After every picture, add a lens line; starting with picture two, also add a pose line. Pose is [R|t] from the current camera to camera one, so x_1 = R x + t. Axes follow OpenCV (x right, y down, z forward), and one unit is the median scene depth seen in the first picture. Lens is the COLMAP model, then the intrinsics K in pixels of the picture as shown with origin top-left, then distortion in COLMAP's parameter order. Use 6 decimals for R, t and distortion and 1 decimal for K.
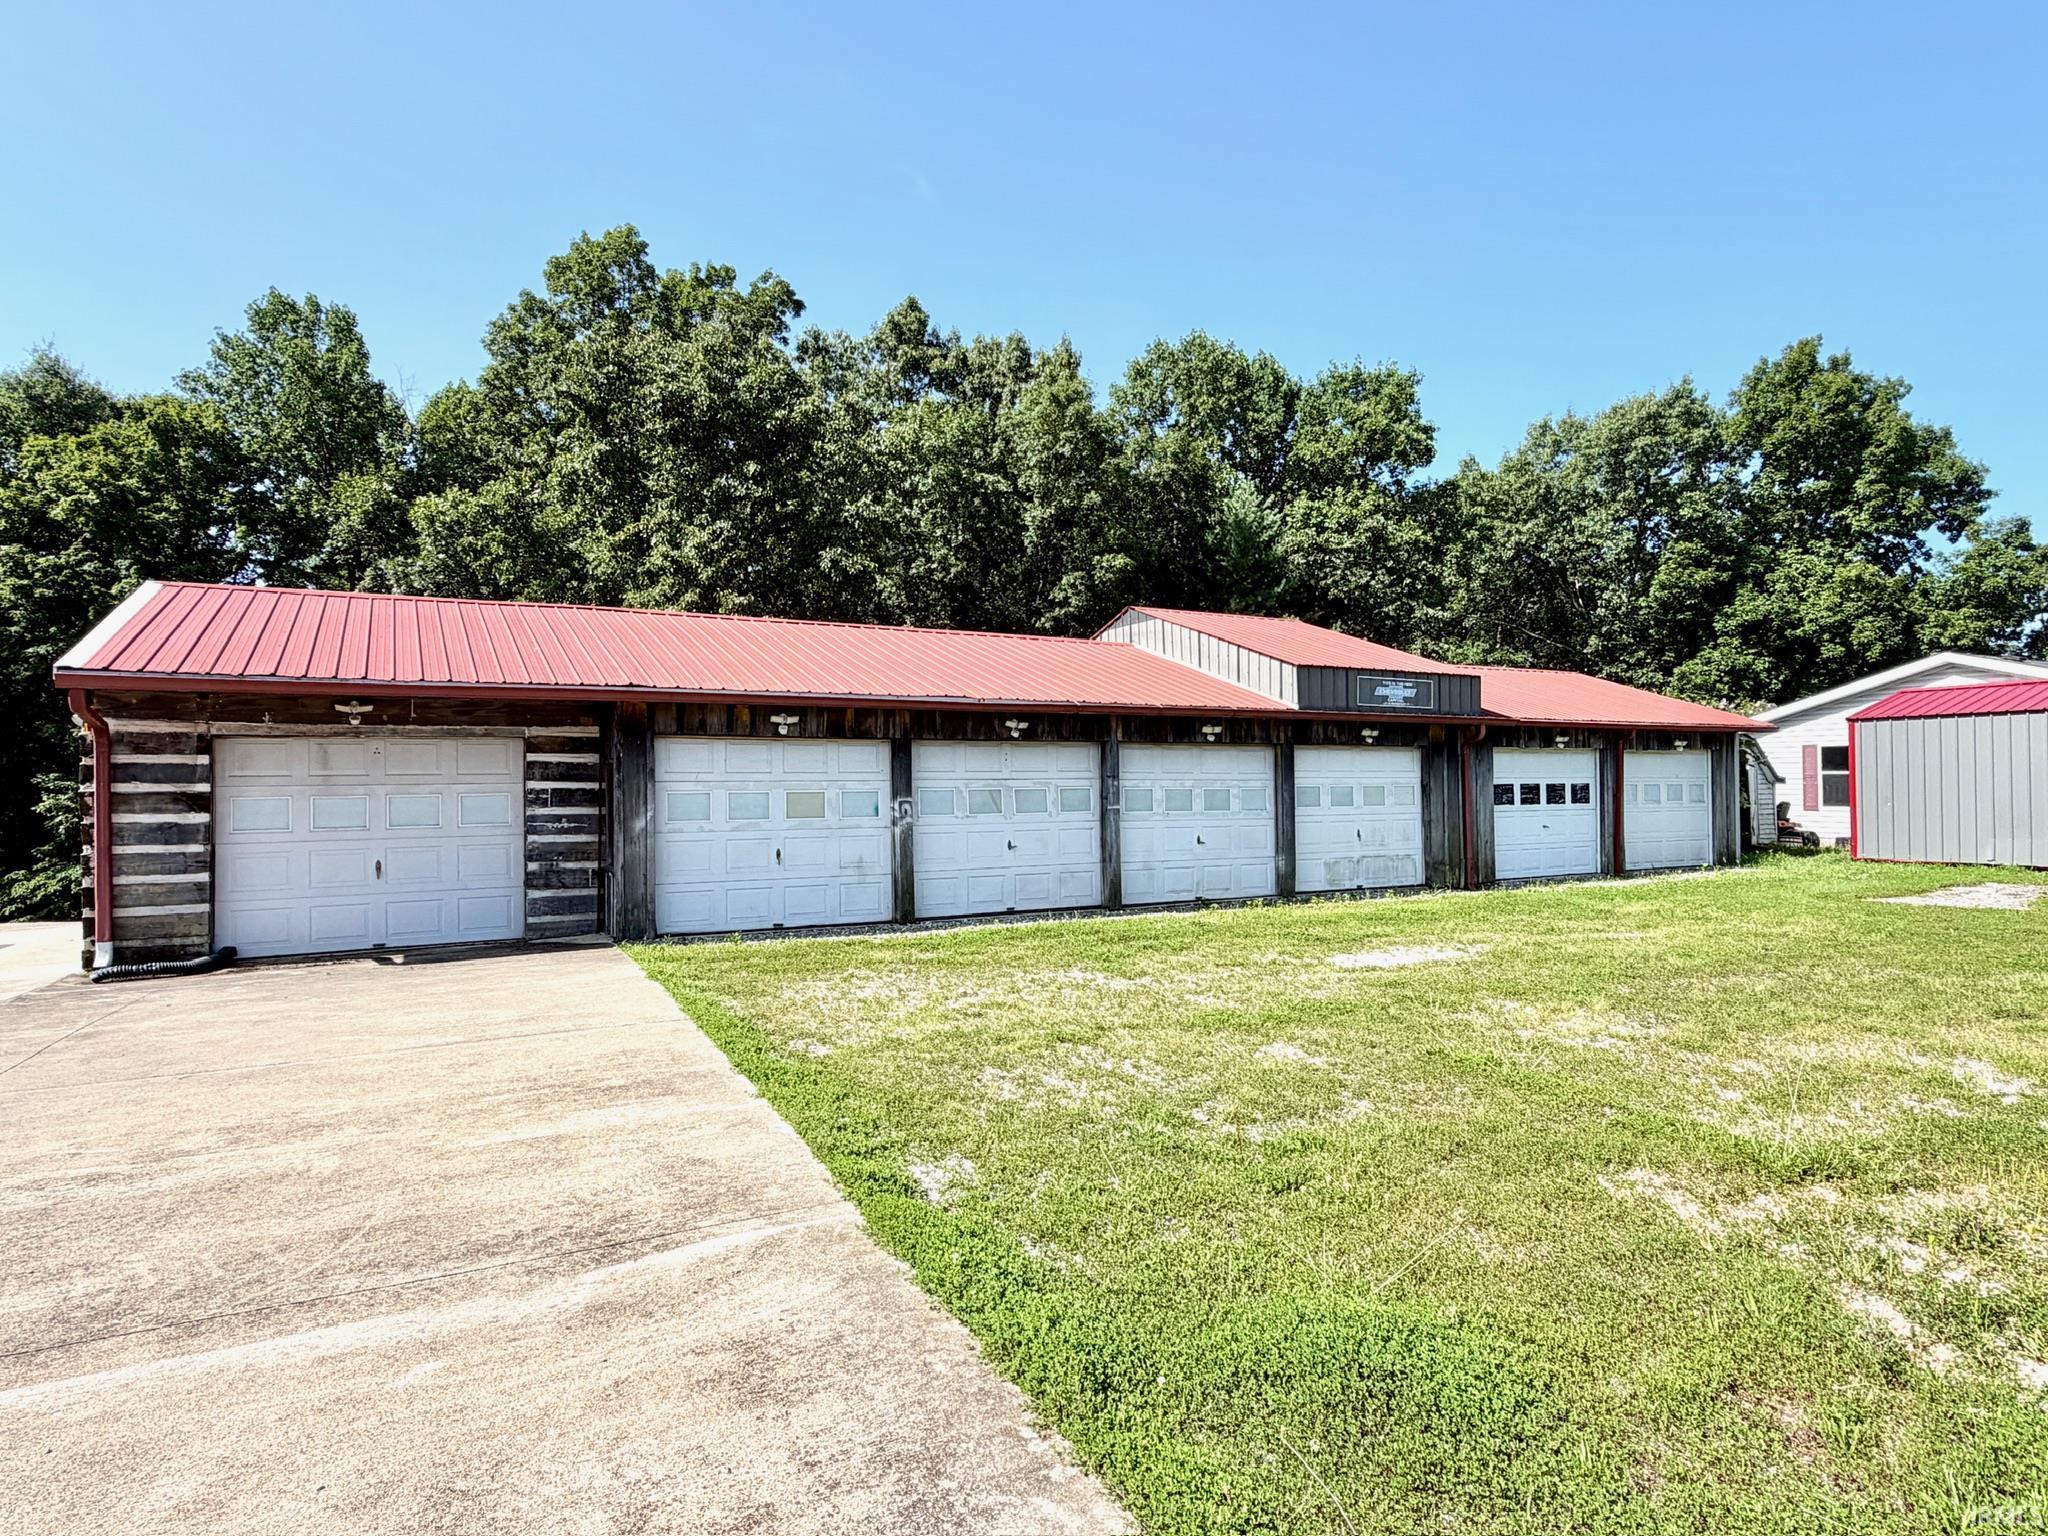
lens RADIAL K [[1125.9, 0, 1014.4], [0, 1125.9, 777.2], [0, 0, 1]] dist [-0.003474, 0.001661]
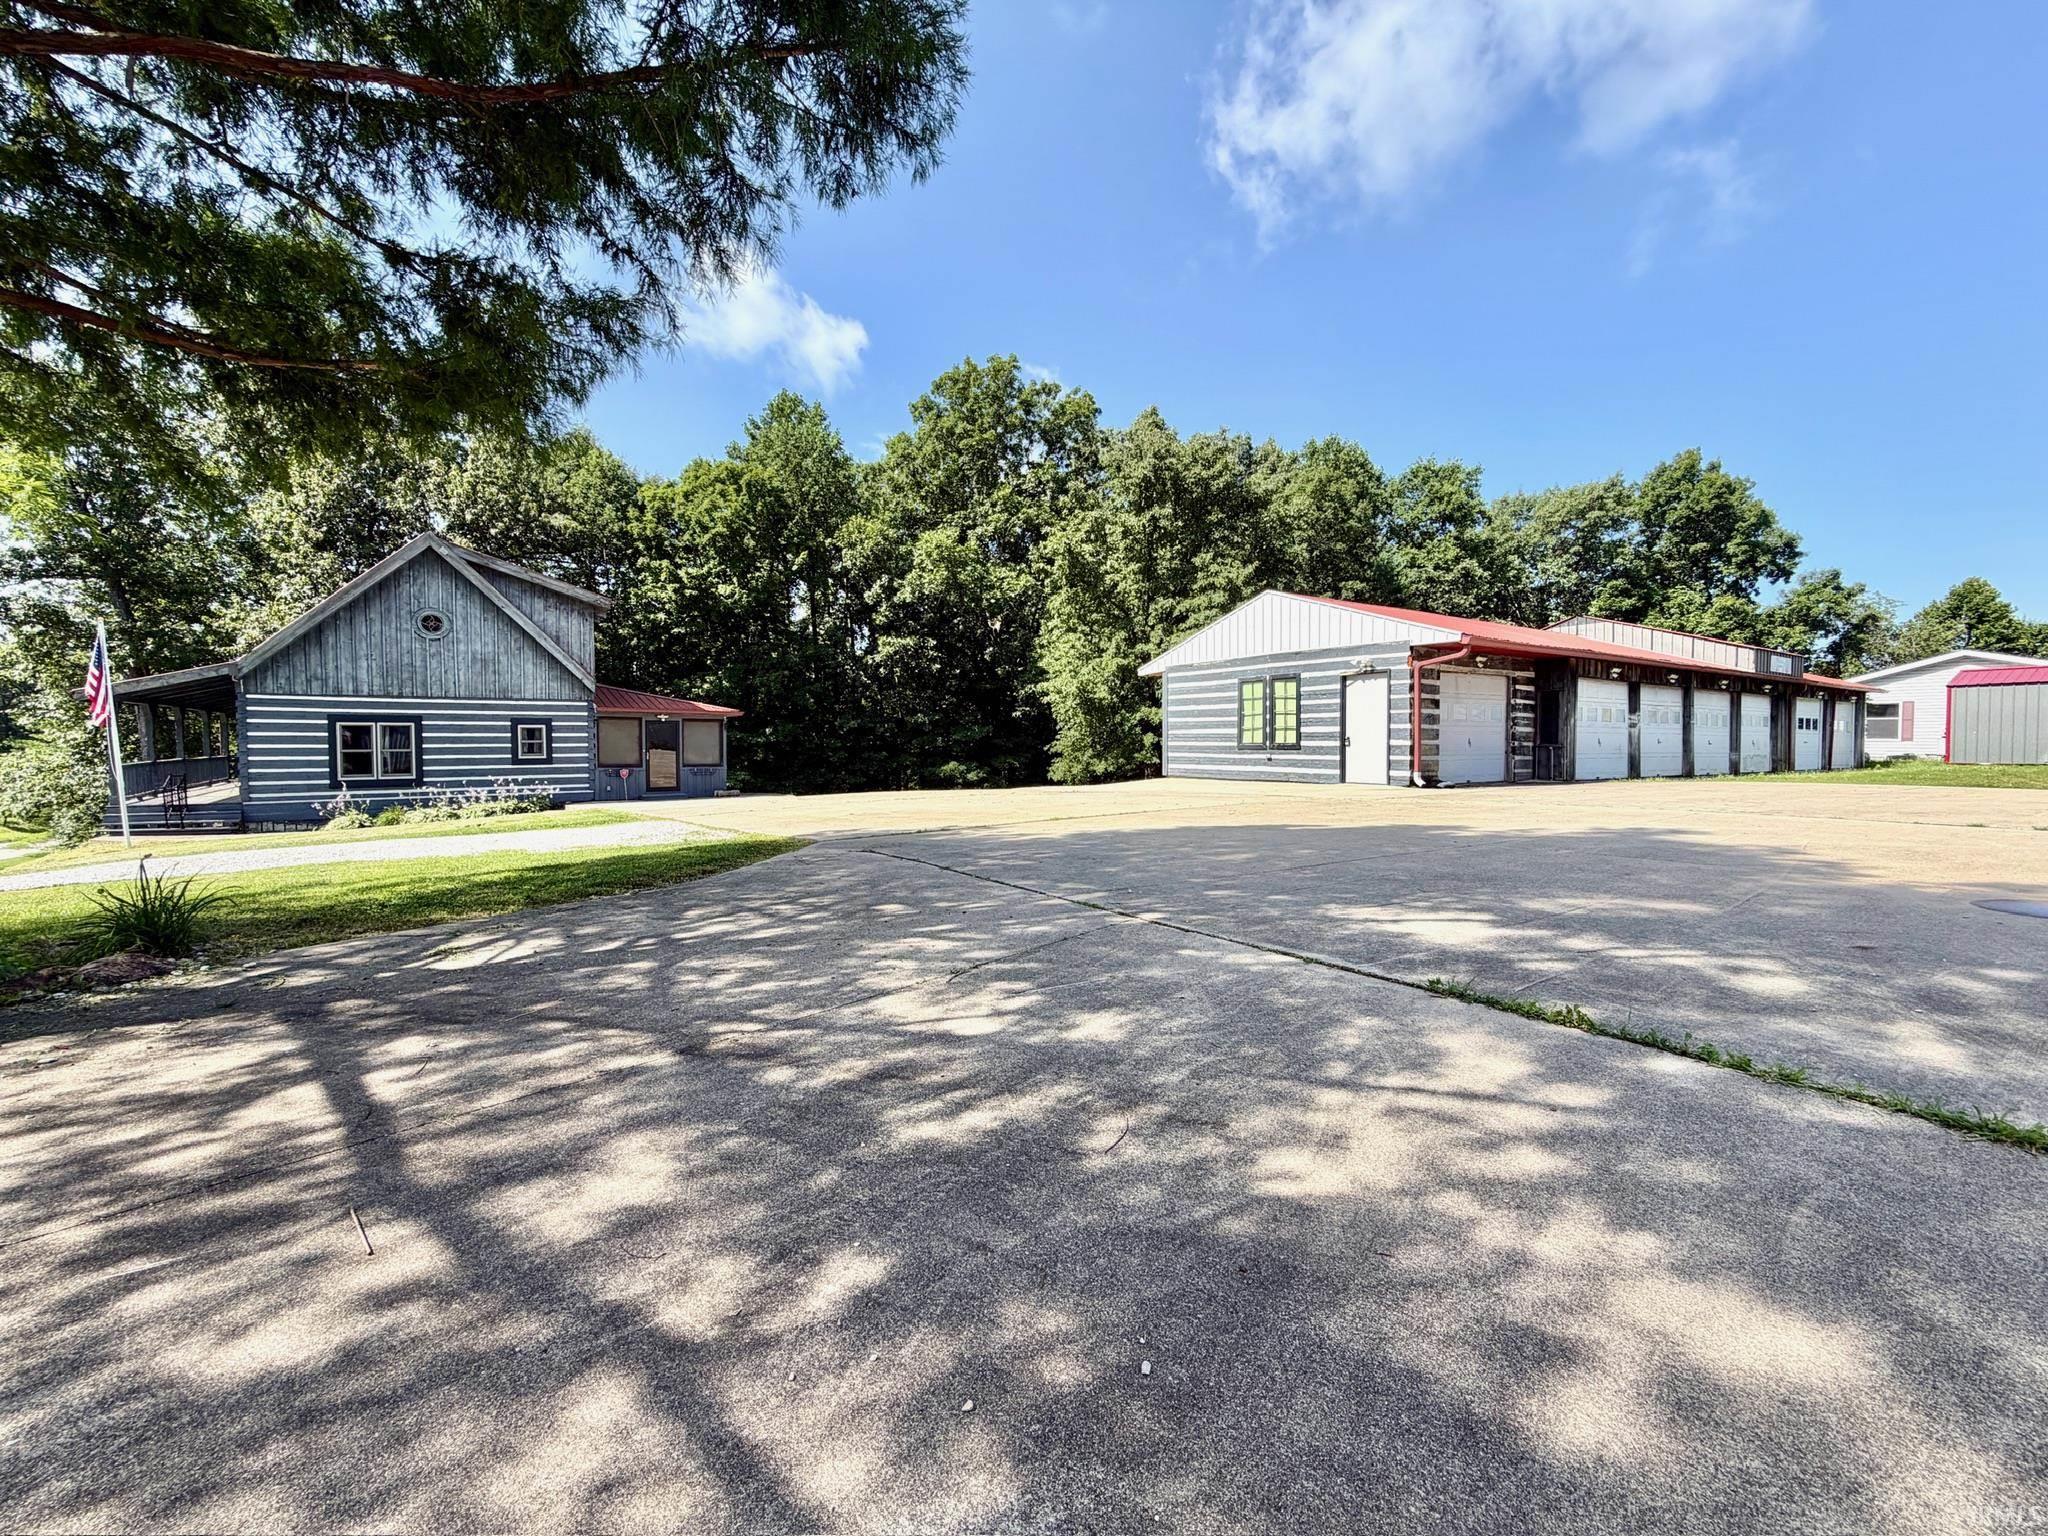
lens RADIAL K [[816.4, 0, 1007.4], [0, 816.4, 762.2], [0, 0, 1]] dist [0.001566, -0.000443]
pose [[0.998069, 0.007624, 0.061640, -0.403094], [-0.009313, 0.999588, 0.027161, 0.023711], [-0.061408, -0.027682, 0.997729, -0.101687]]
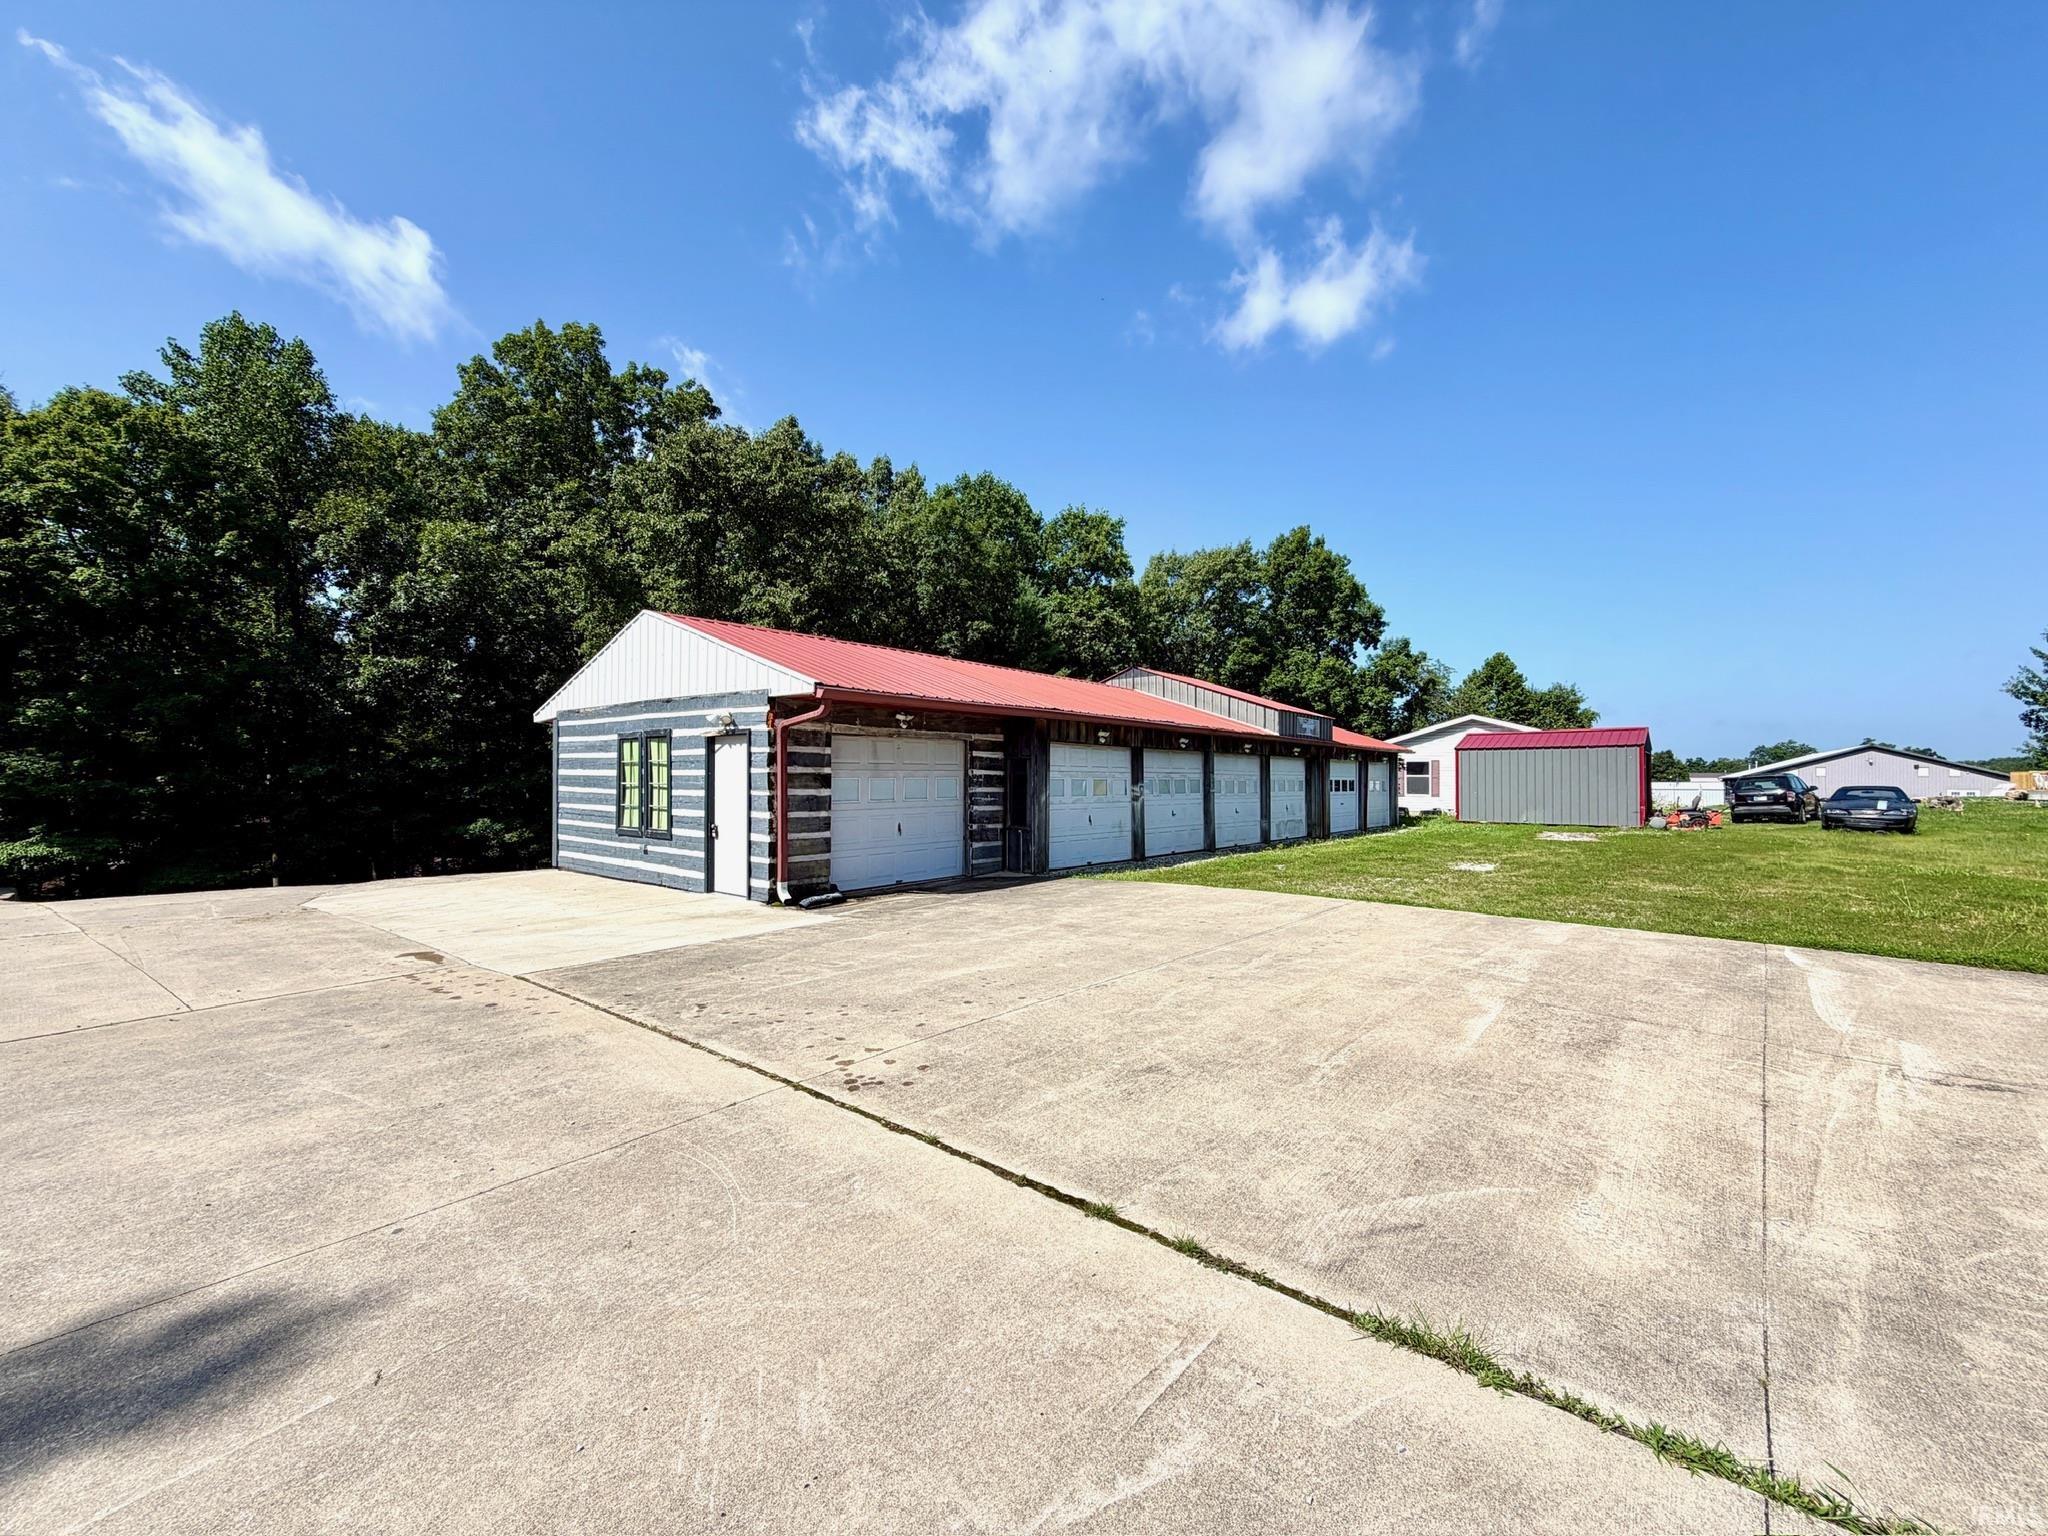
lens RADIAL K [[816.4, 0, 1009.1], [0, 816.4, 767.5], [0, 0, 1]] dist [0.001566, -0.000443]
pose [[0.931577, 0.017689, 0.363114, -0.226291], [-0.014700, 0.999832, -0.010992, 0.003429], [-0.363247, 0.004902, 0.931680, -0.007743]]
